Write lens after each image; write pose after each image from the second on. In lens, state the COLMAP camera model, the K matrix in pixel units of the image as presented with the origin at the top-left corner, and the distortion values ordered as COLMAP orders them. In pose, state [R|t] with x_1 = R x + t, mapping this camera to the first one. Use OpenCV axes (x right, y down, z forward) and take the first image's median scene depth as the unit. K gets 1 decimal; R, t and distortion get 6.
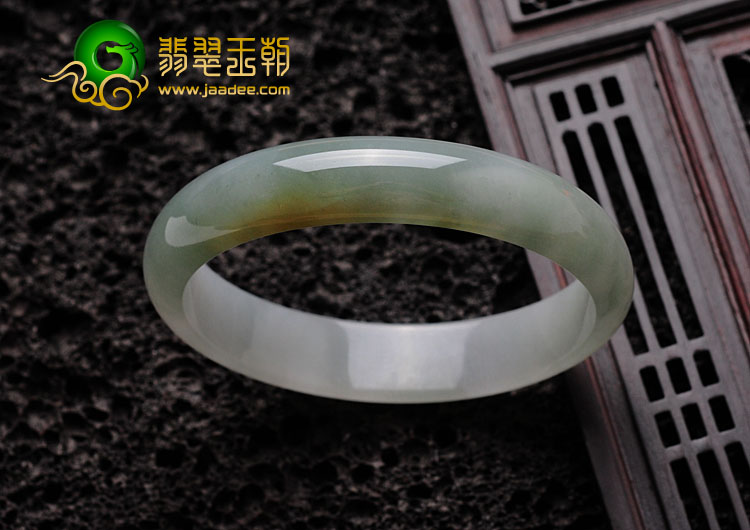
lens RADIAL K [[4140.4, 0, 375.0], [0, 4140.4, 265.0], [0, 0, 1]] dist [0.115737, 6.121816]
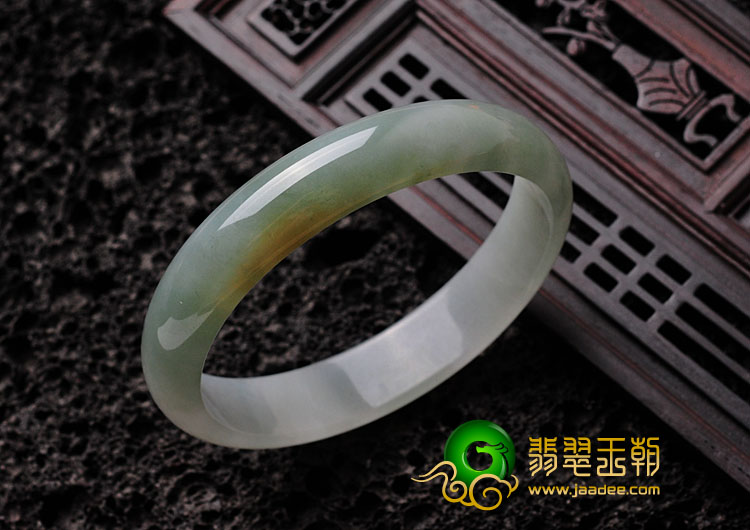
lens RADIAL K [[4140.4, 0, 375.0], [0, 4140.4, 265.0], [0, 0, 1]] dist [0.115737, 6.121816]
pose [[0.859731, -0.454546, 0.232919, -0.217716], [0.476802, 0.877755, -0.046976, 0.046549], [-0.183093, 0.151443, 0.971361, -0.002714]]
